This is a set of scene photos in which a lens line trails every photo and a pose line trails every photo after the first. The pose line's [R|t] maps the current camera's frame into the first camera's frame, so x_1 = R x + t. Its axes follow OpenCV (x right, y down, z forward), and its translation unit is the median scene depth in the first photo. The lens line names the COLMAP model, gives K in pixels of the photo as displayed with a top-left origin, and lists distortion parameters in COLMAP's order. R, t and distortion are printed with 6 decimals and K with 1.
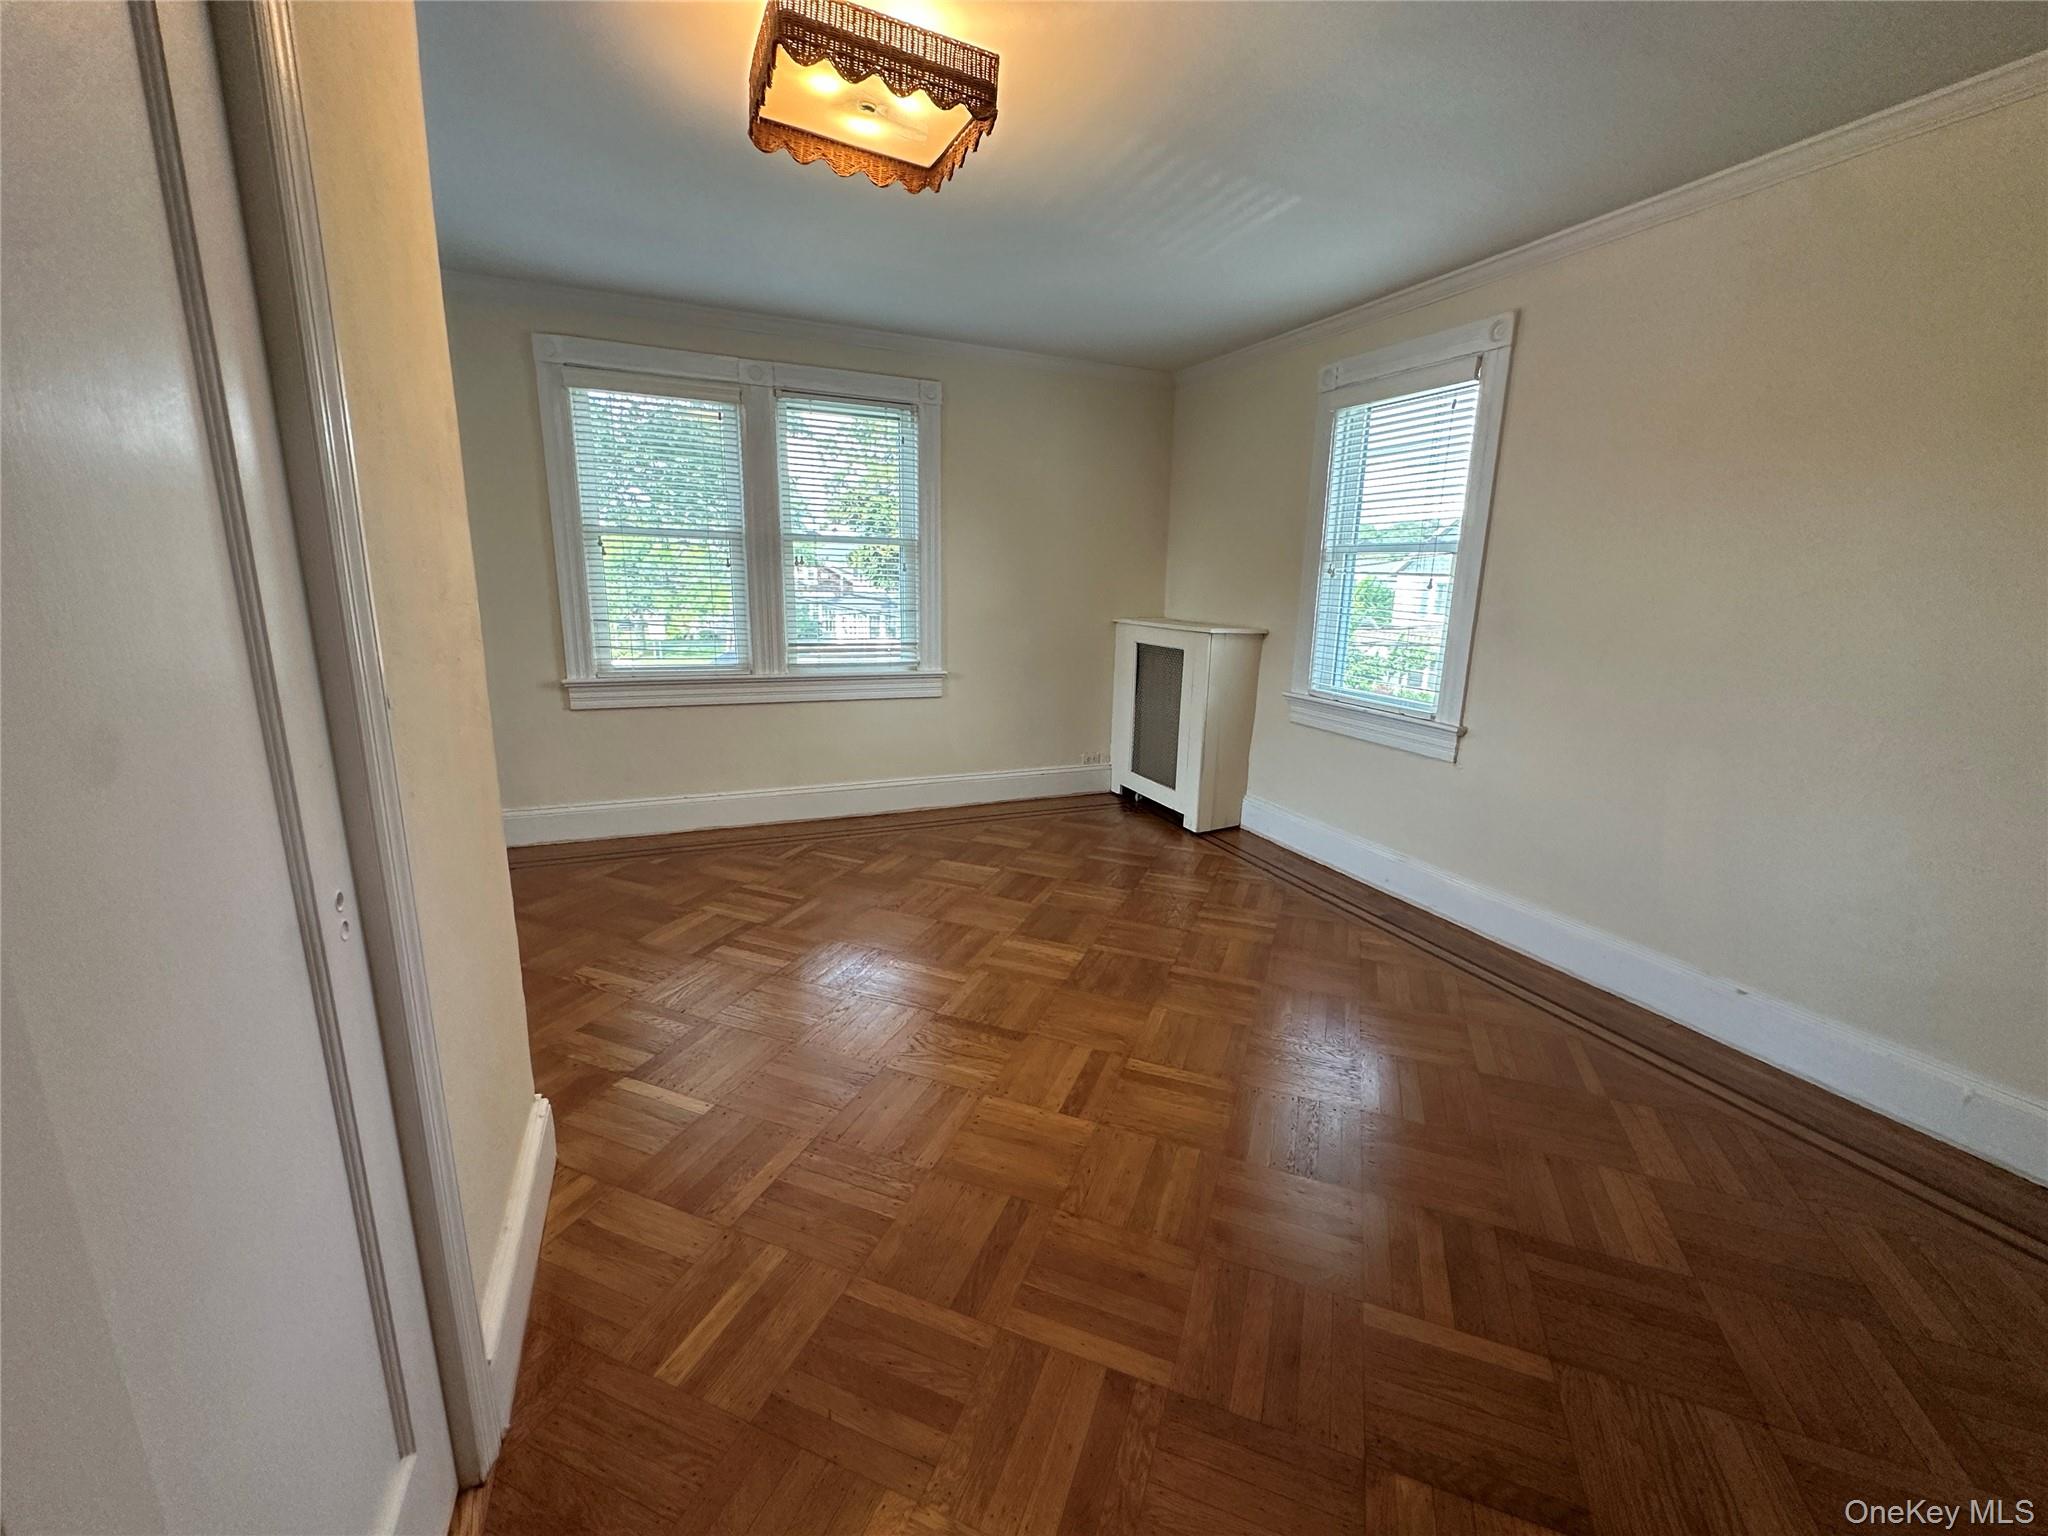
lens RADIAL K [[813.5, 0, 1018.0], [0, 813.5, 768.0], [0, 0, 1]] dist [-0.004951, 0.000867]
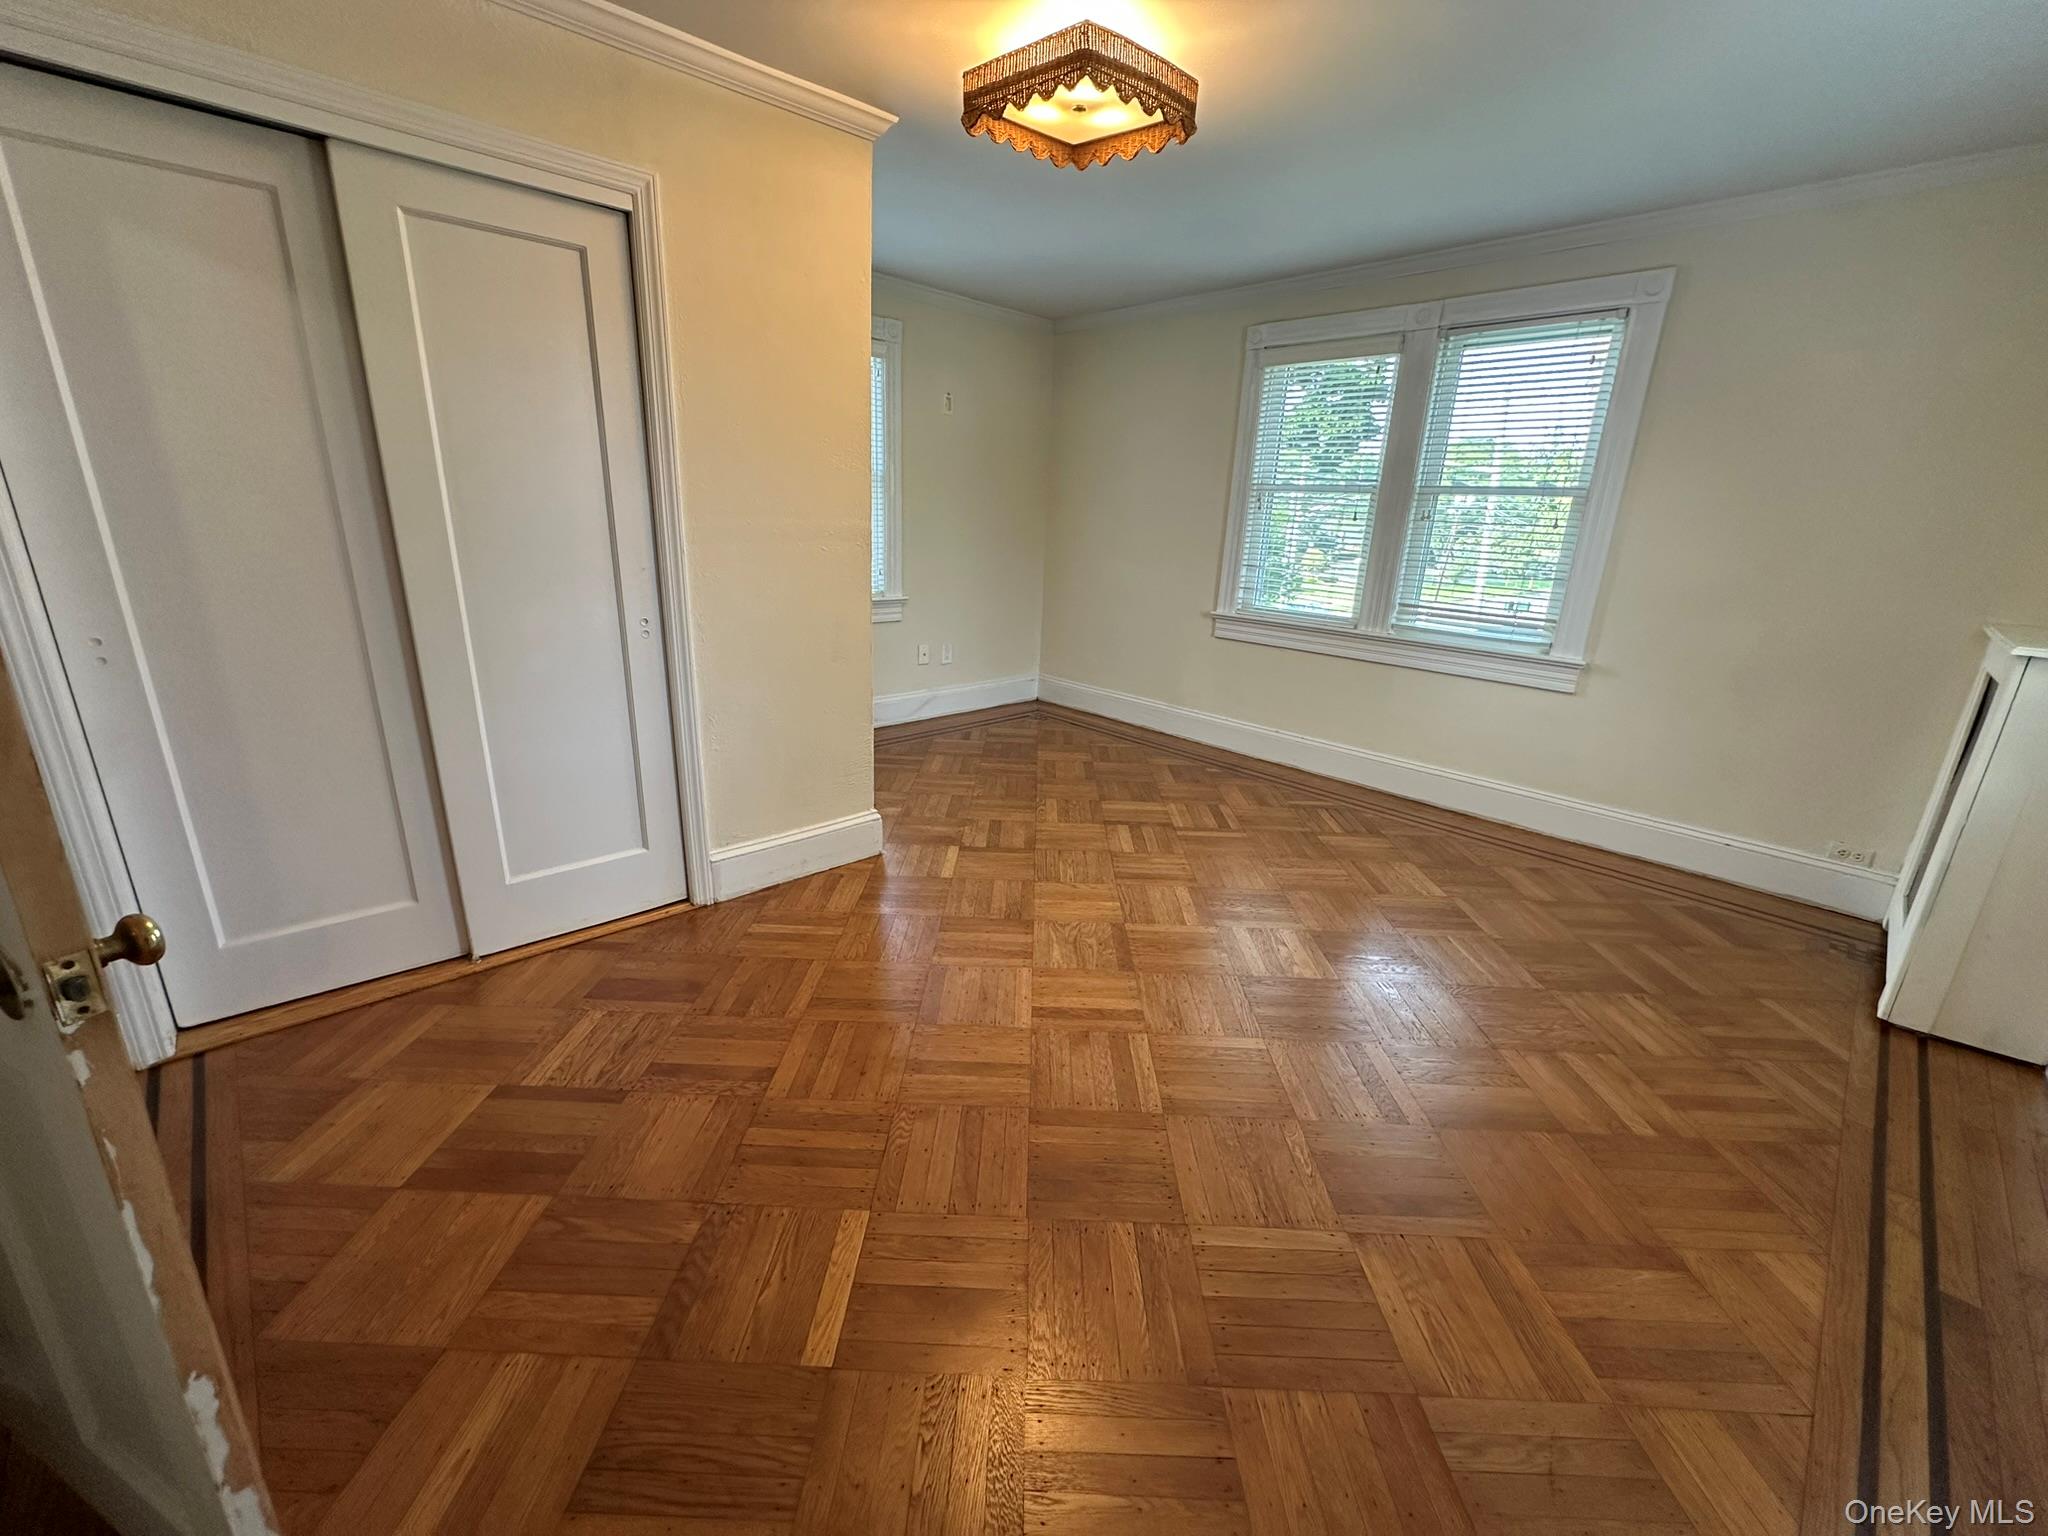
lens RADIAL K [[813.5, 0, 1027.5], [0, 813.5, 765.8], [0, 0, 1]] dist [-0.004951, 0.000867]
pose [[0.353749, 0.268918, -0.895849, 0.511997], [-0.246897, 0.950655, 0.187877, -0.046726], [0.902166, 0.154721, 0.402688, 0.276199]]
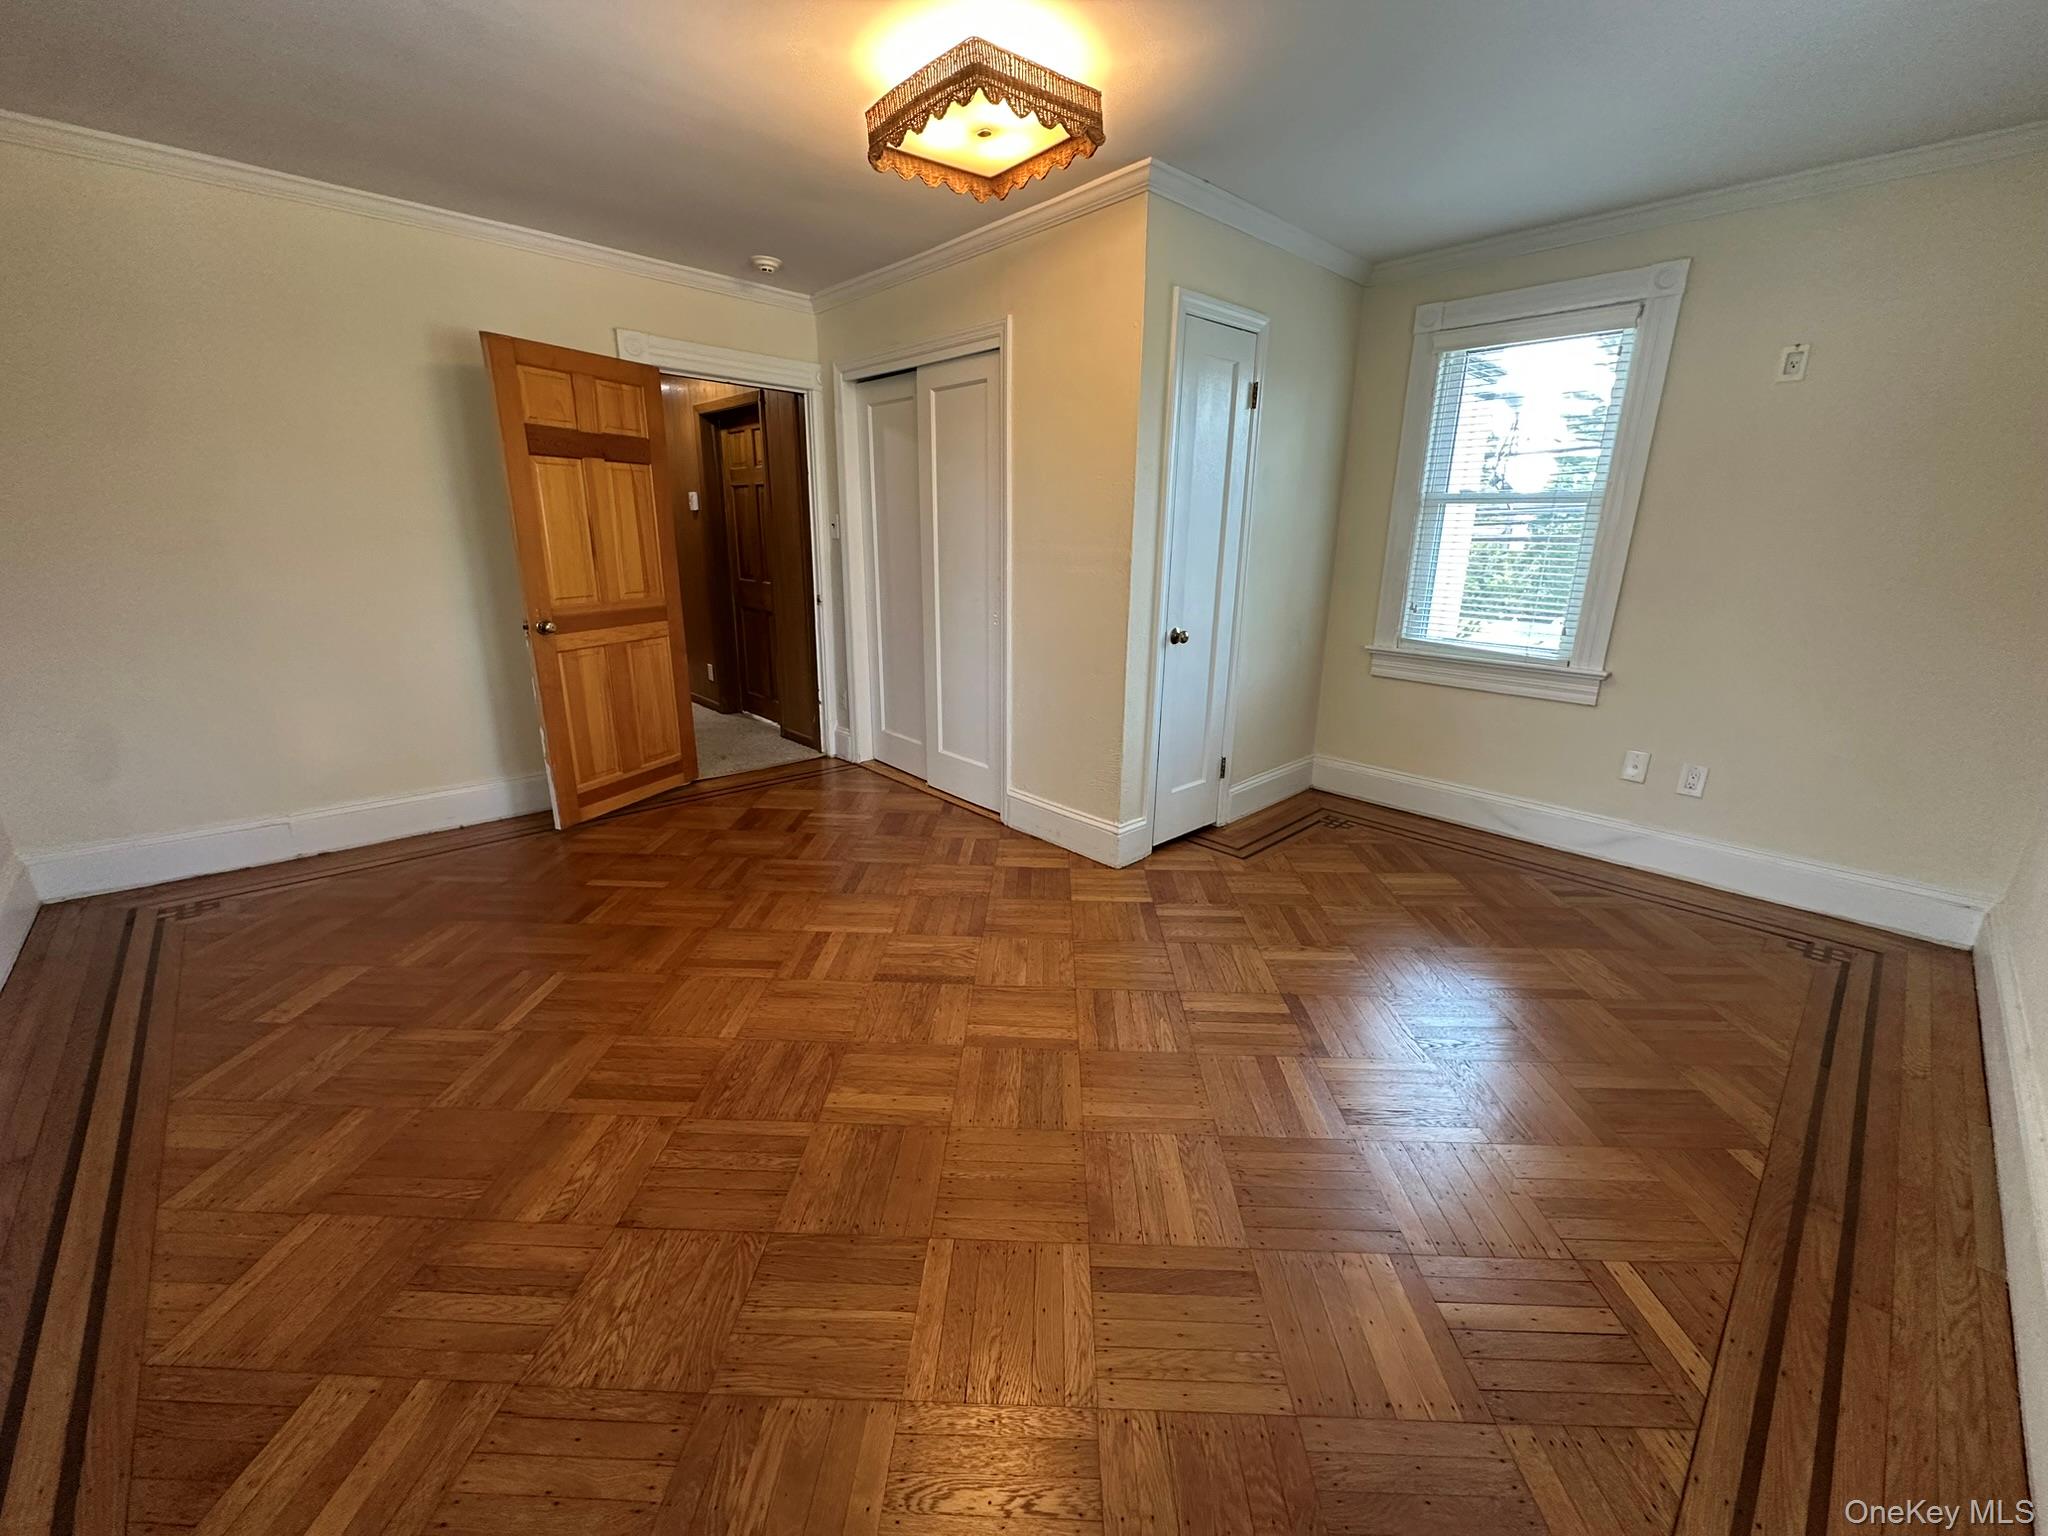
lens RADIAL K [[813.5, 0, 1019.3], [0, 813.5, 765.1], [0, 0, 1]] dist [-0.004951, 0.000867]
pose [[-0.939268, 0.061144, -0.337694, 0.106485], [-0.113892, 0.872696, 0.474795, -0.263103], [0.323735, 0.484420, -0.812732, 1.119635]]
